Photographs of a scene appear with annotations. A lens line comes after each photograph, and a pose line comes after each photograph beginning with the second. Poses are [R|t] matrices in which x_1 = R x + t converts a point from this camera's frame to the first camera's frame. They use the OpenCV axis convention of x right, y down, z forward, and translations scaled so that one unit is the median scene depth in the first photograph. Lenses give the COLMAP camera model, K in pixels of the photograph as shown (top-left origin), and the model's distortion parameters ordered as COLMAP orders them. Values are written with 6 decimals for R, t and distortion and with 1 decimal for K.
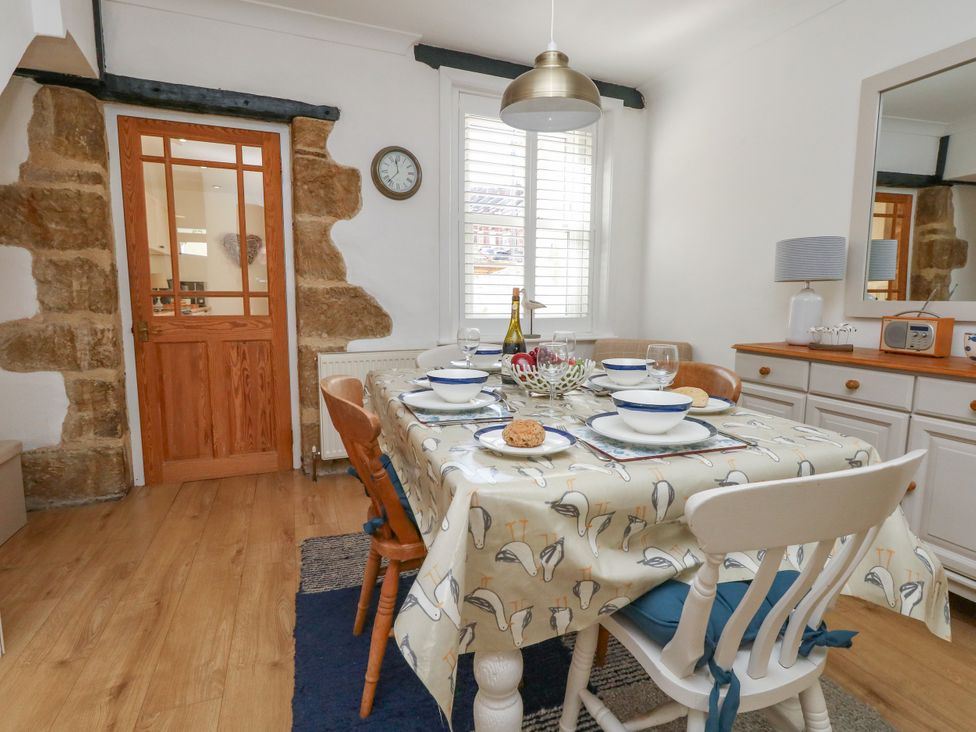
lens RADIAL K [[533.1, 0, 490.0], [0, 533.1, 363.5], [0, 0, 1]] dist [-0.000552, 0.000186]
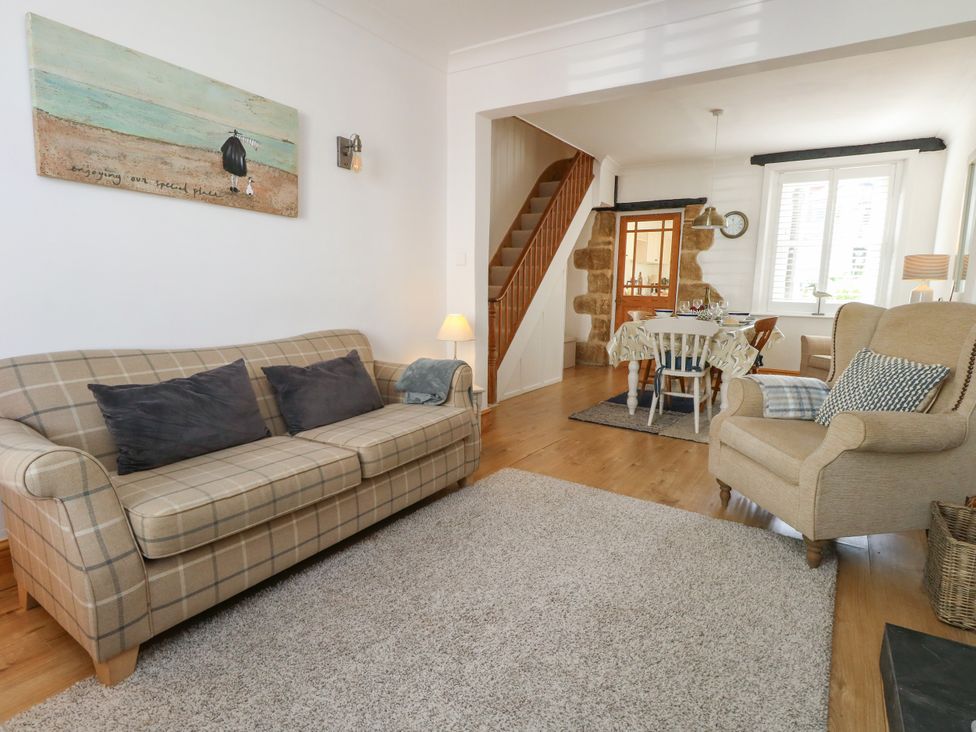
lens RADIAL K [[533.1, 0, 495.5], [0, 533.1, 366.5], [0, 0, 1]] dist [-0.000552, 0.000186]
pose [[0.577027, 0.126656, -0.806844, 1.010888], [-0.112263, 0.990825, 0.075251, 0.112516], [0.808973, 0.047157, 0.585952, -0.864952]]
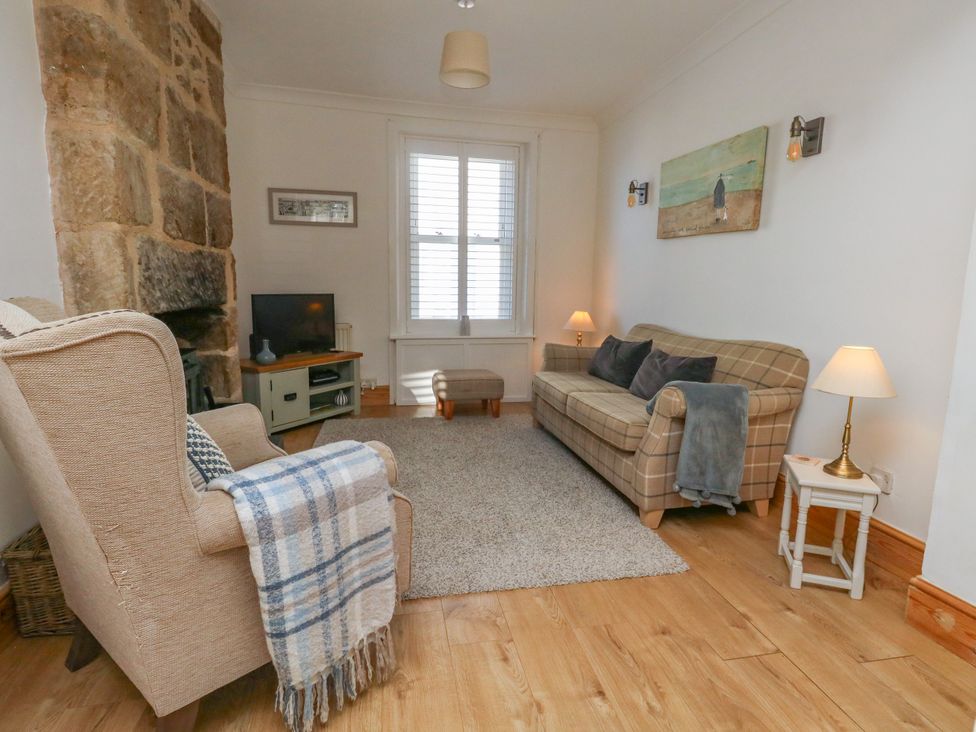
lens RADIAL K [[533.1, 0, 497.3], [0, 533.1, 364.0], [0, 0, 1]] dist [-0.000552, 0.000186]
pose [[-0.983777, -0.052974, 0.171395, 0.337961], [-0.005418, 0.963744, 0.266772, -0.049649], [-0.179313, 0.261516, -0.948397, 0.415932]]
